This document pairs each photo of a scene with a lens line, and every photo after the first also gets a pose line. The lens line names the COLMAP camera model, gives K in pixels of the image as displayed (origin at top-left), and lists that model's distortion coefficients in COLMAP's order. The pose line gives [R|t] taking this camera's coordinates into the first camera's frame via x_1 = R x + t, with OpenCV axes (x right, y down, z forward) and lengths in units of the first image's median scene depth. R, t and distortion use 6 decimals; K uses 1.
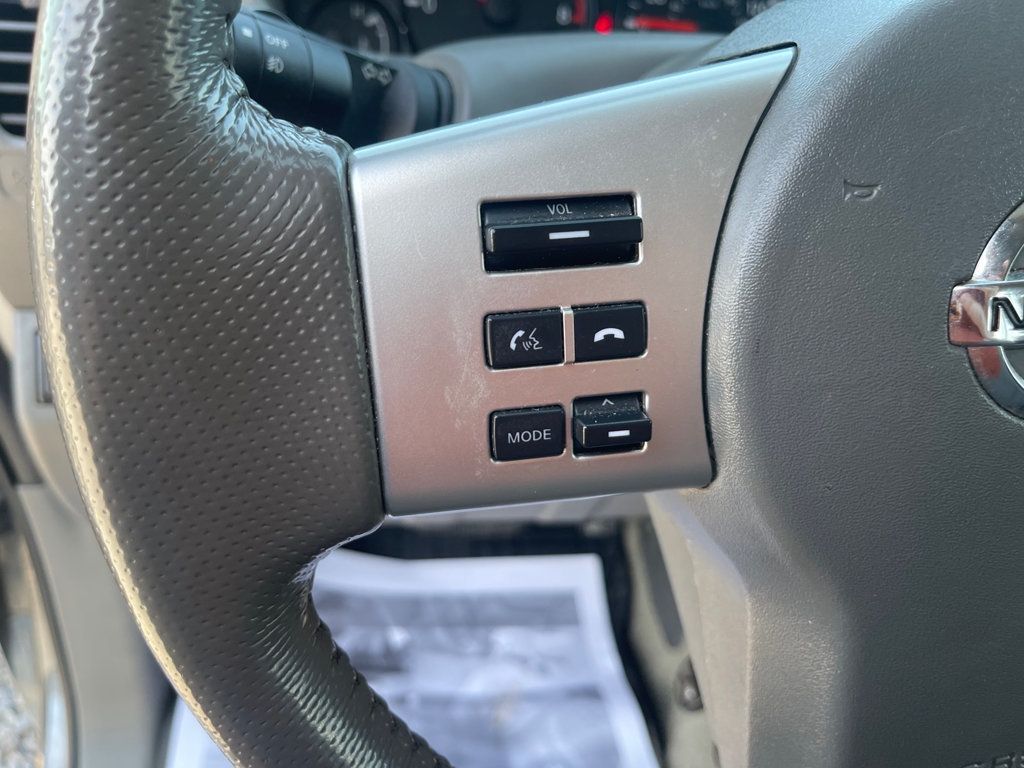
lens RADIAL K [[767.3, 0, 529.3], [0, 767.3, 385.2], [0, 0, 1]] dist [0.073170, -0.084556]
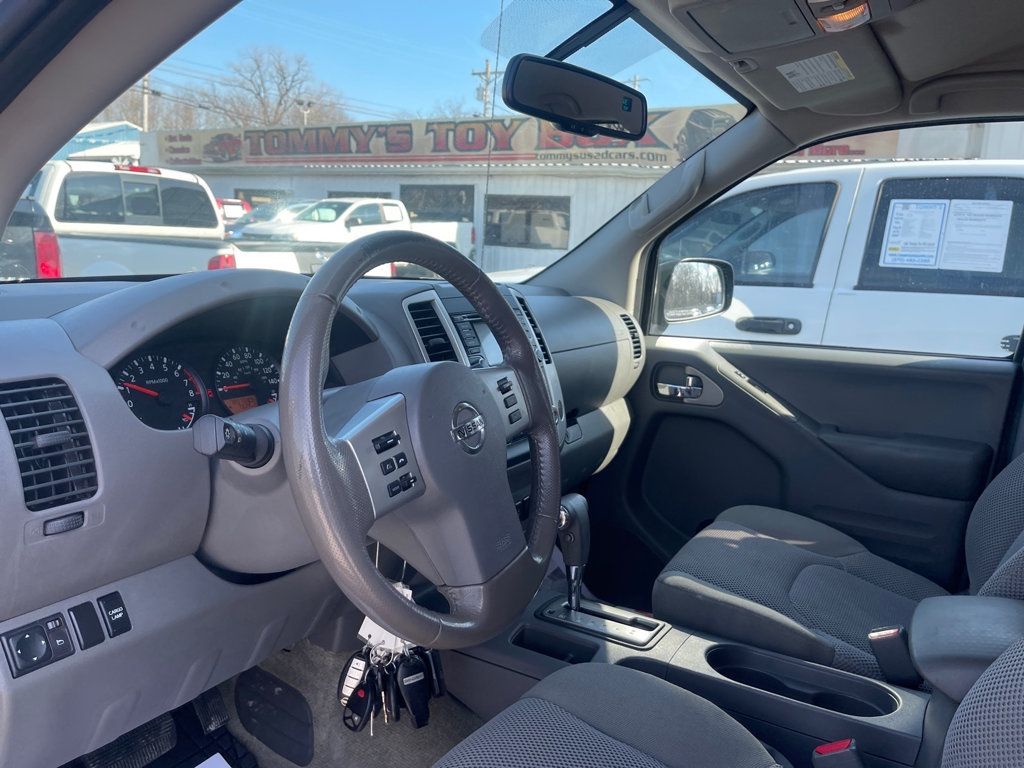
lens RADIAL K [[775.1, 0, 517.4], [0, 775.1, 387.0], [0, 0, 1]] dist [0.030171, -0.004304]
pose [[0.640137, -0.222610, 0.735302, -2.632918], [0.446458, 0.886690, -0.120234, 0.389225], [-0.625219, 0.405248, 0.666989, -2.538625]]
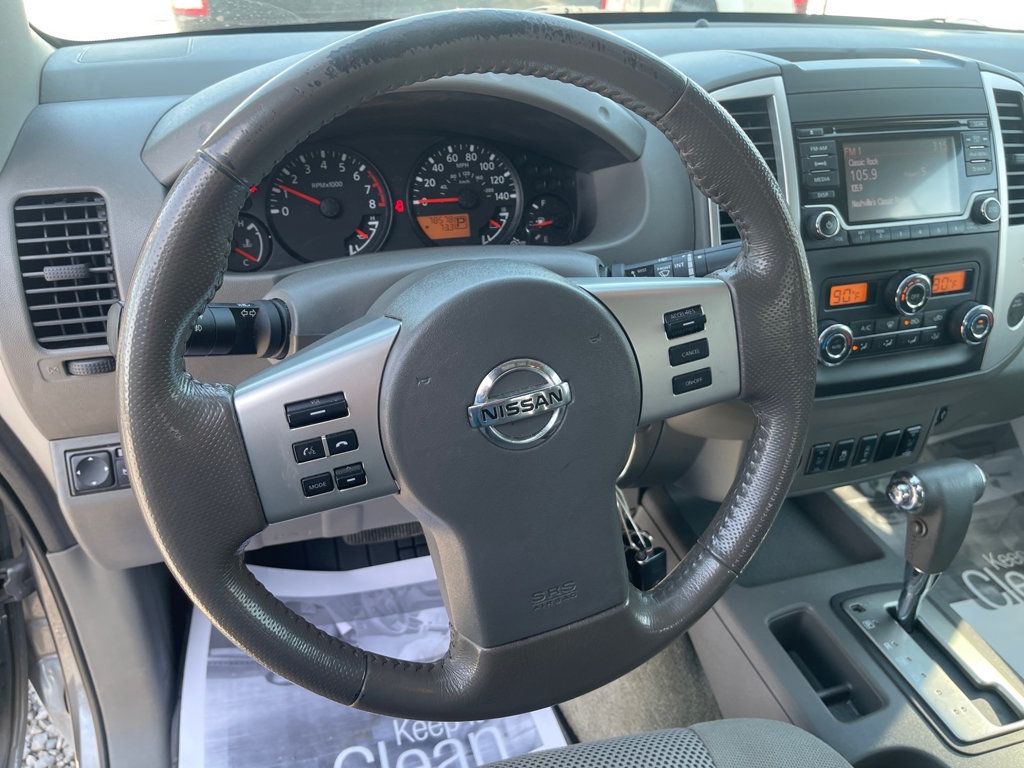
lens RADIAL K [[775.1, 0, 517.4], [0, 775.1, 387.0], [0, 0, 1]] dist [0.030171, -0.004304]
pose [[0.989170, -0.139364, 0.046057, 0.609108], [0.139566, 0.990212, -0.001171, -0.172374], [-0.045443, 0.007586, 0.998938, -1.712765]]
